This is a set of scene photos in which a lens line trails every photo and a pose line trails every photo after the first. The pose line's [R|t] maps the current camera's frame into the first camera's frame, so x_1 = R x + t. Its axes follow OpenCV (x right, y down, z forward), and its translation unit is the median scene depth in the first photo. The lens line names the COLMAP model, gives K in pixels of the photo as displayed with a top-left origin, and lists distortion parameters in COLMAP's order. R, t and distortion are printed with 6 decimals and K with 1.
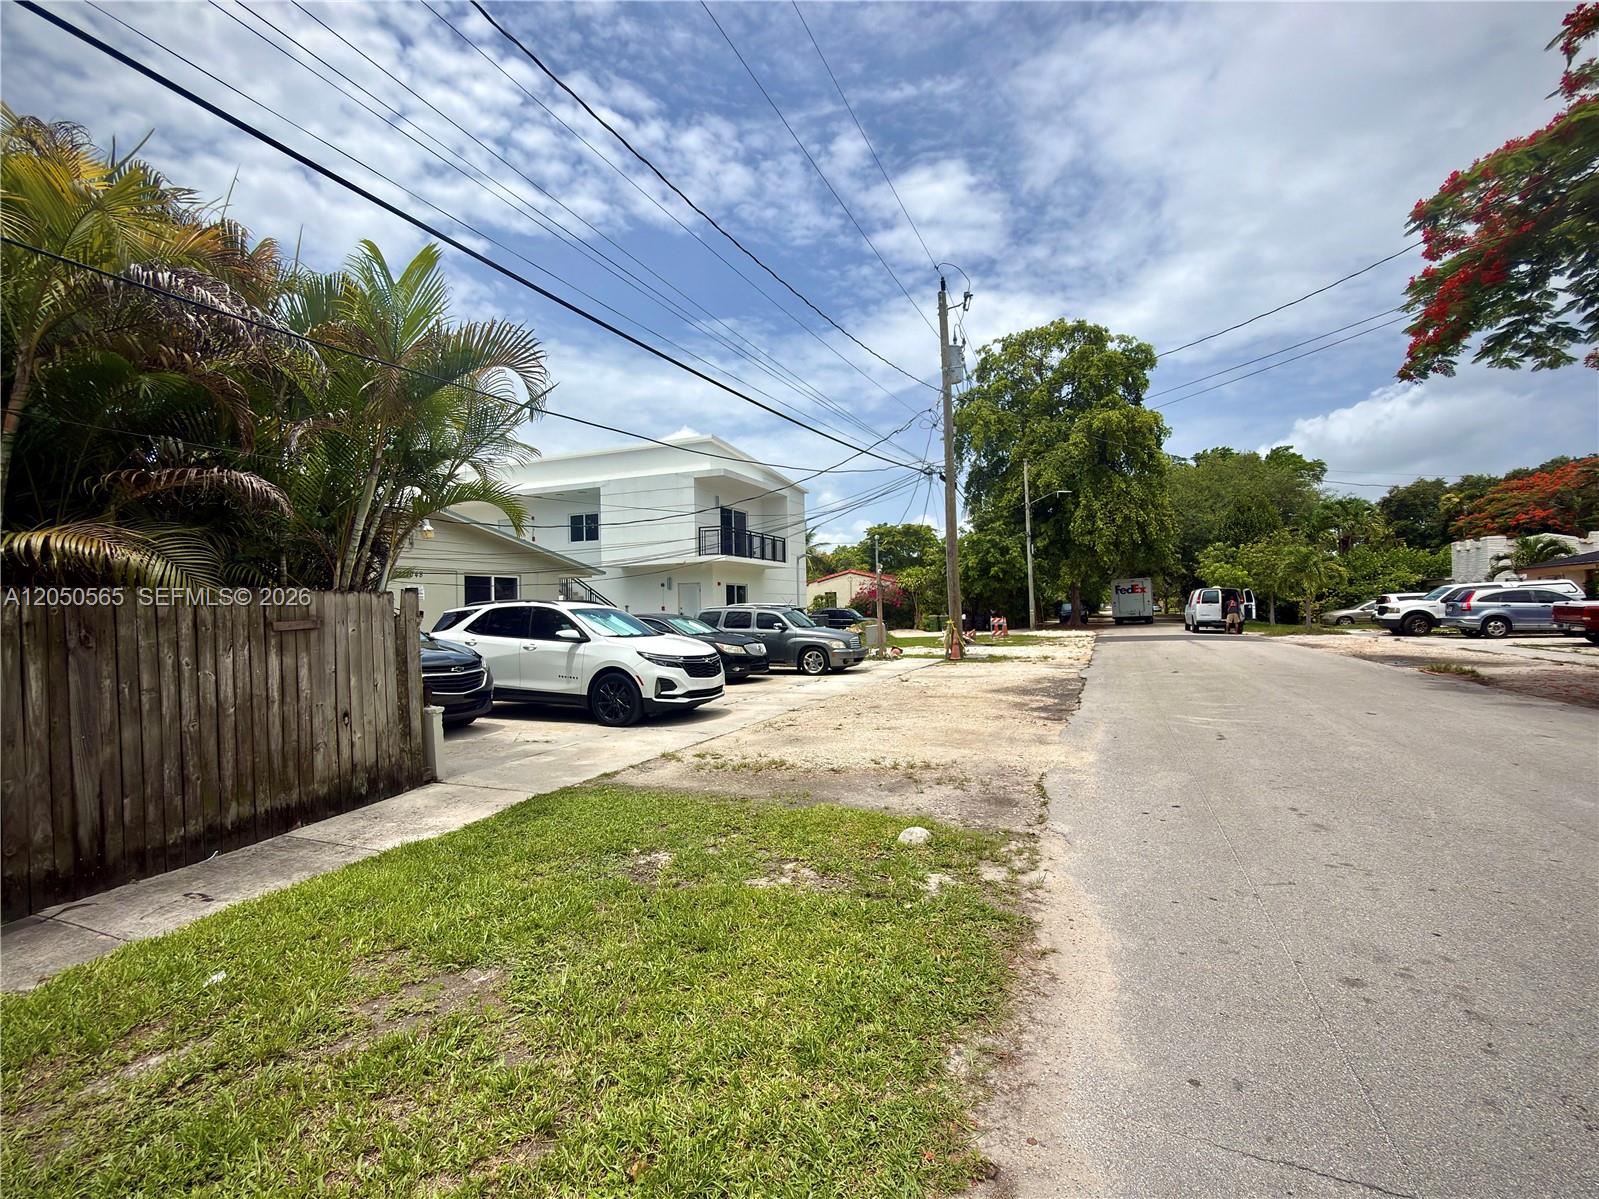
lens RADIAL K [[753.5, 0, 806.2], [0, 753.5, 603.5], [0, 0, 1]] dist [-0.003653, 0.002026]
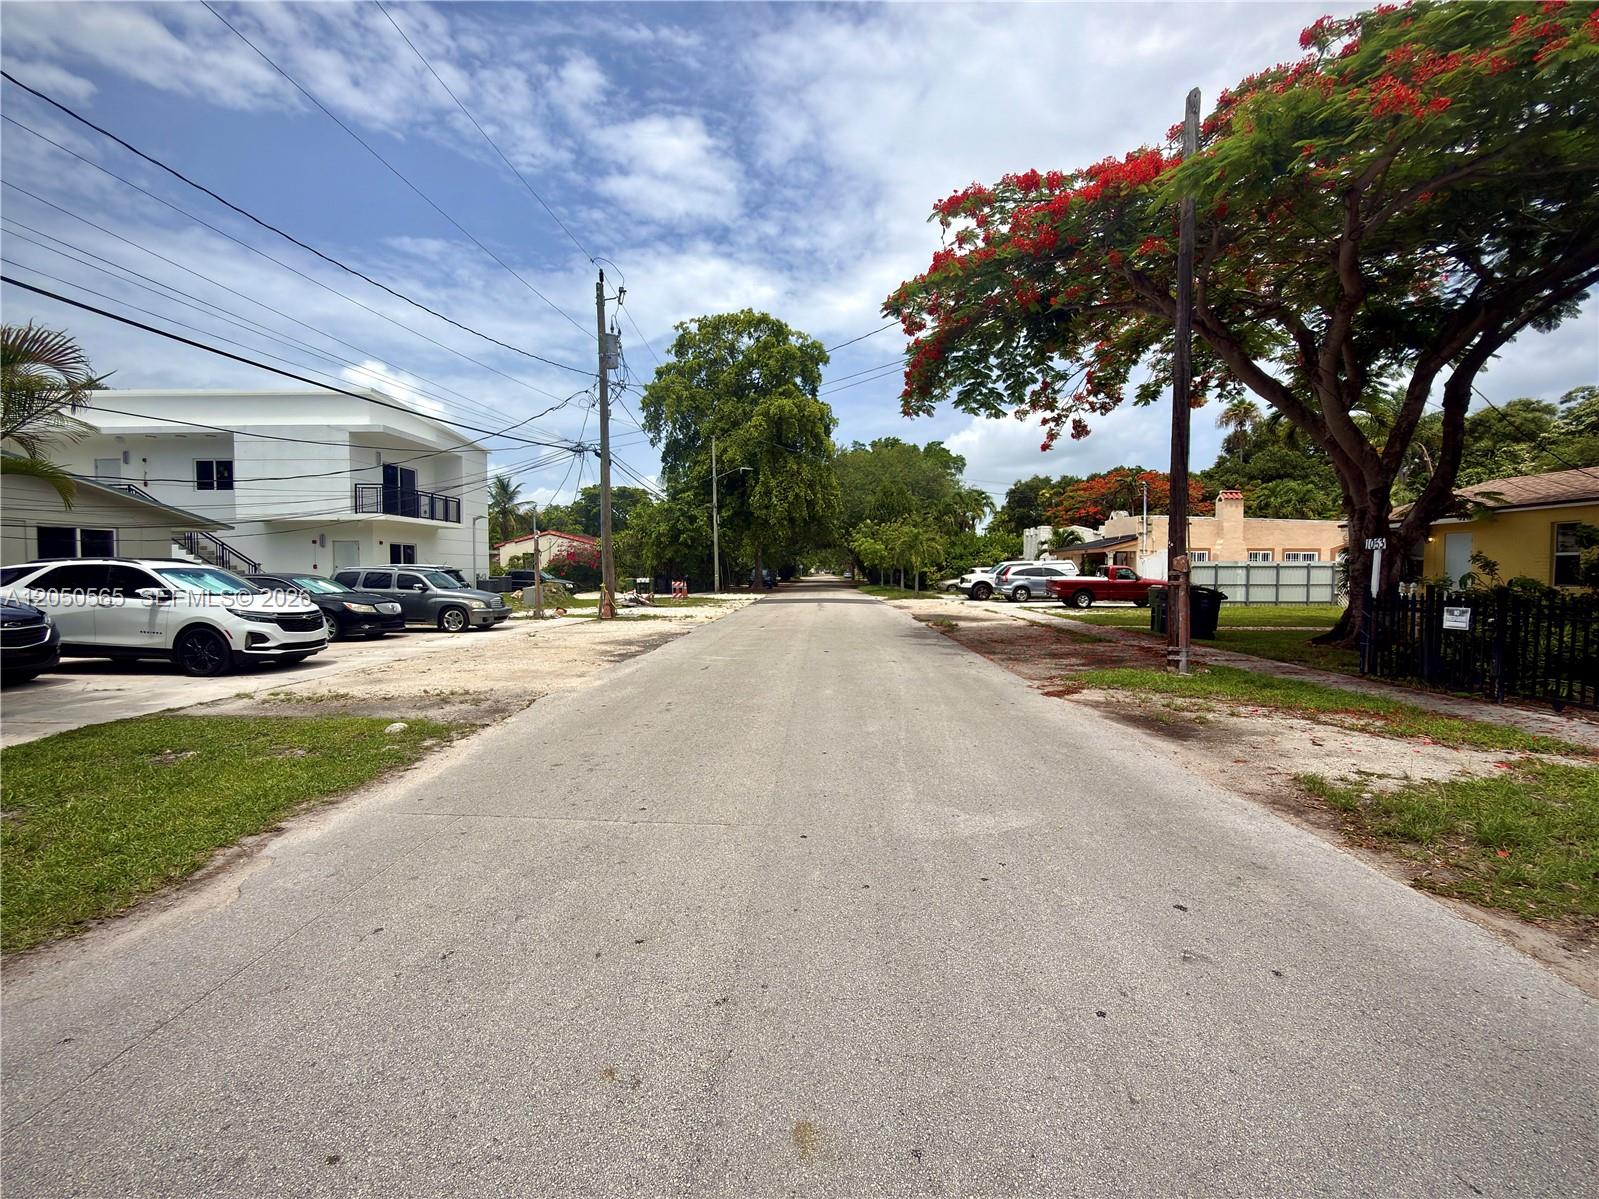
lens RADIAL K [[753.5, 0, 811.7], [0, 753.5, 592.8], [0, 0, 1]] dist [-0.003653, 0.002026]
pose [[0.935552, 0.010172, 0.353042, 0.058712], [-0.022731, 0.999247, 0.031446, -0.004130], [-0.352456, -0.037444, 0.935079, -0.103792]]
